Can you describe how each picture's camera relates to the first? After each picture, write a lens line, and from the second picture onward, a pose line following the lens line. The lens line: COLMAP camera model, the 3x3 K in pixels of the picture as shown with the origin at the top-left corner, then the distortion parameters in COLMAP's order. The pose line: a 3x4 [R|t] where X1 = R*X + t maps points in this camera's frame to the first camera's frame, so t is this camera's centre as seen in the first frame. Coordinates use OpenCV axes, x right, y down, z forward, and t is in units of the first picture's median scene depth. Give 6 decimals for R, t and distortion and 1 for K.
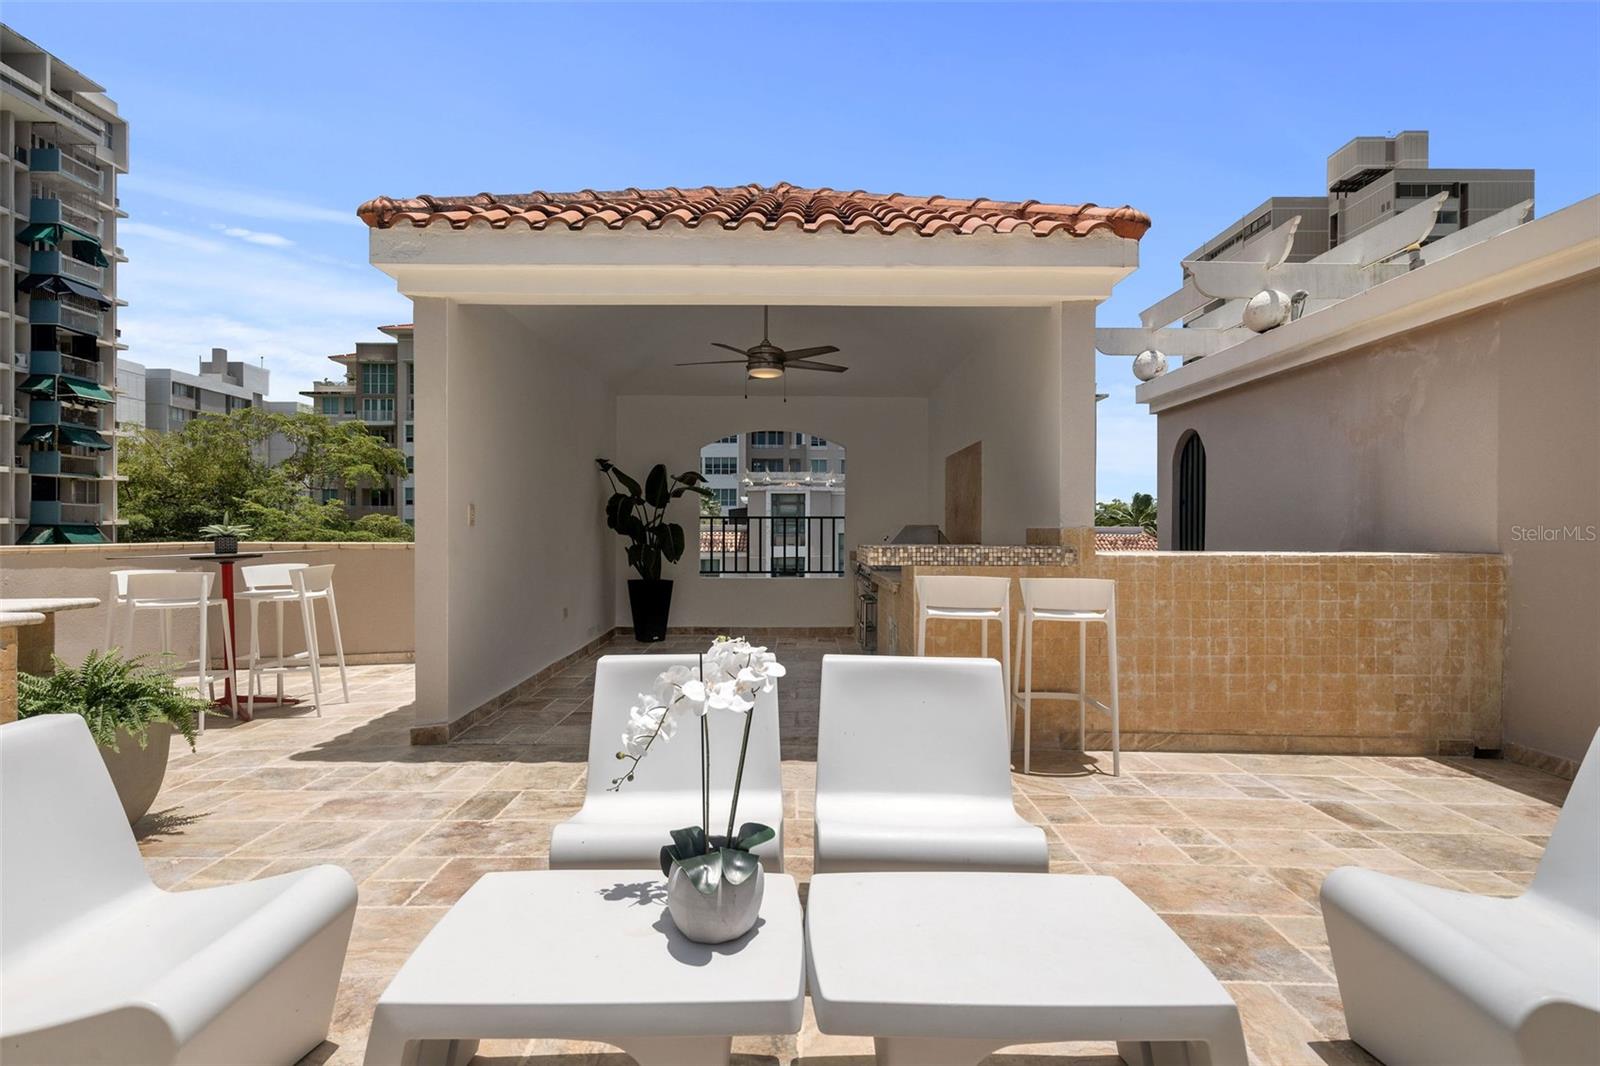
lens RADIAL K [[873.5, 0, 800.0], [0, 873.5, 533.0], [0, 0, 1]] dist [0.022112, -0.014059]
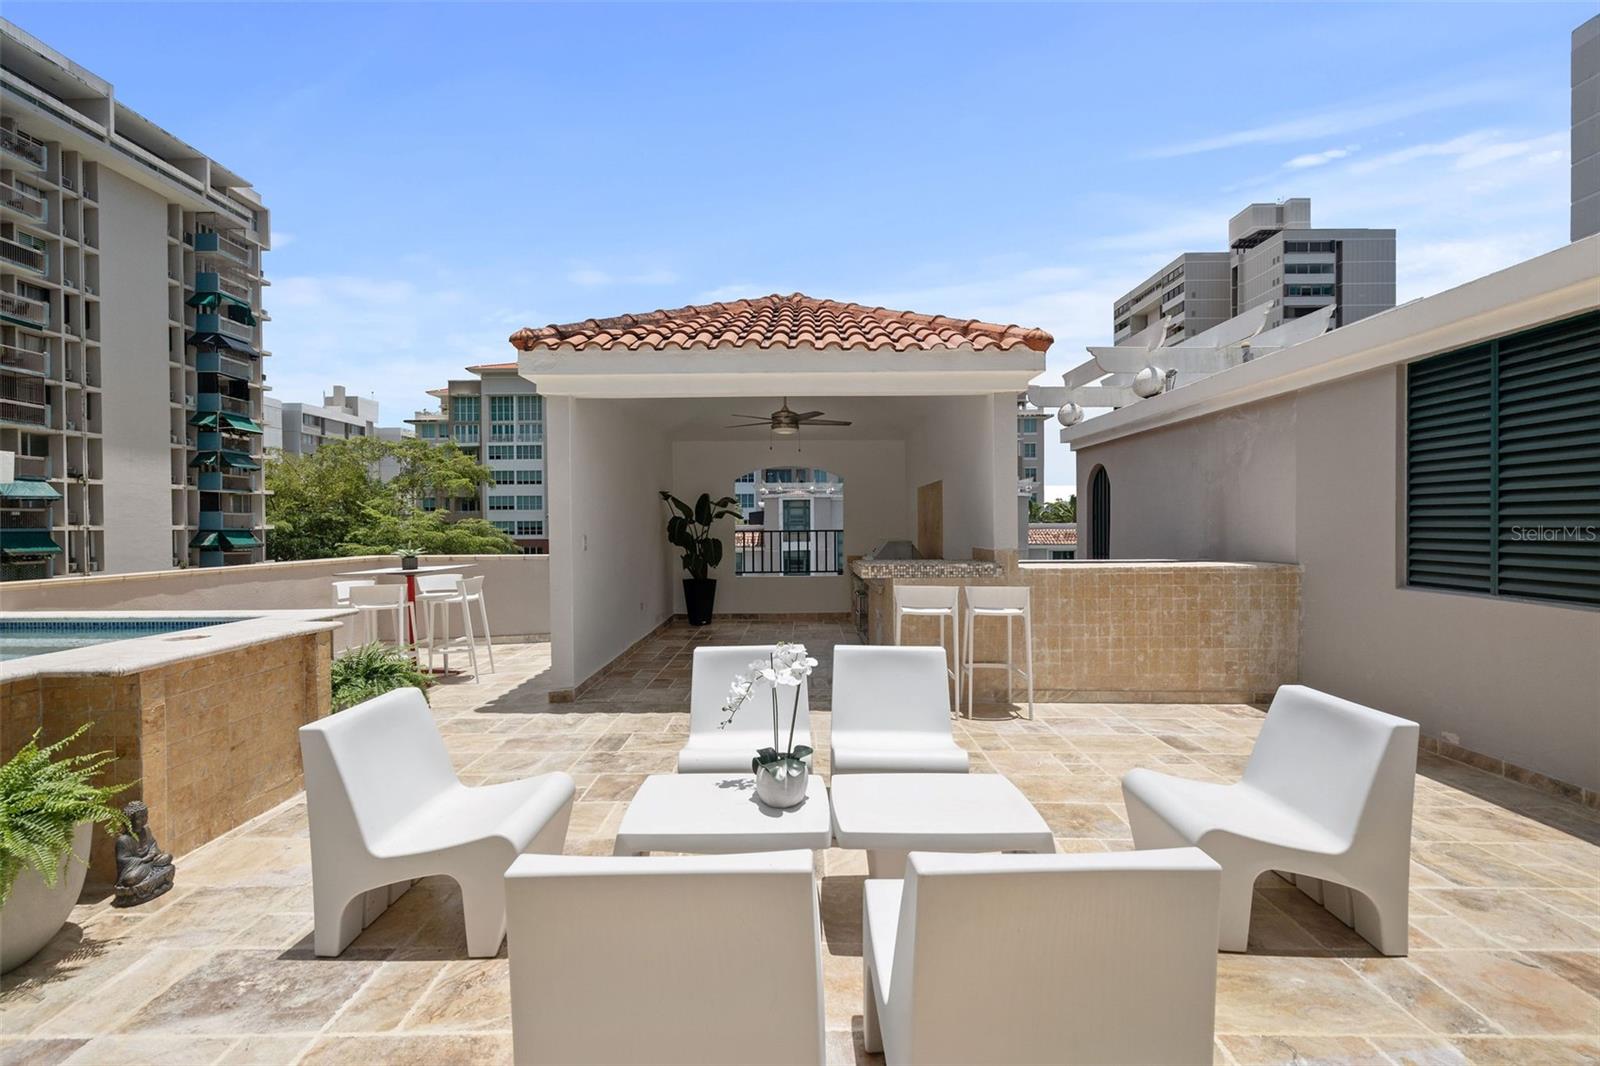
lens RADIAL K [[714.5, 0, 800.0], [0, 714.5, 533.0], [0, 0, 1]] dist [-0.001329, 0.000166]
pose [[0.999929, -0.009963, -0.006559, -0.014254], [0.010020, 0.999912, 0.008654, -0.043780], [0.006472, -0.008719, 0.999941, -0.170068]]
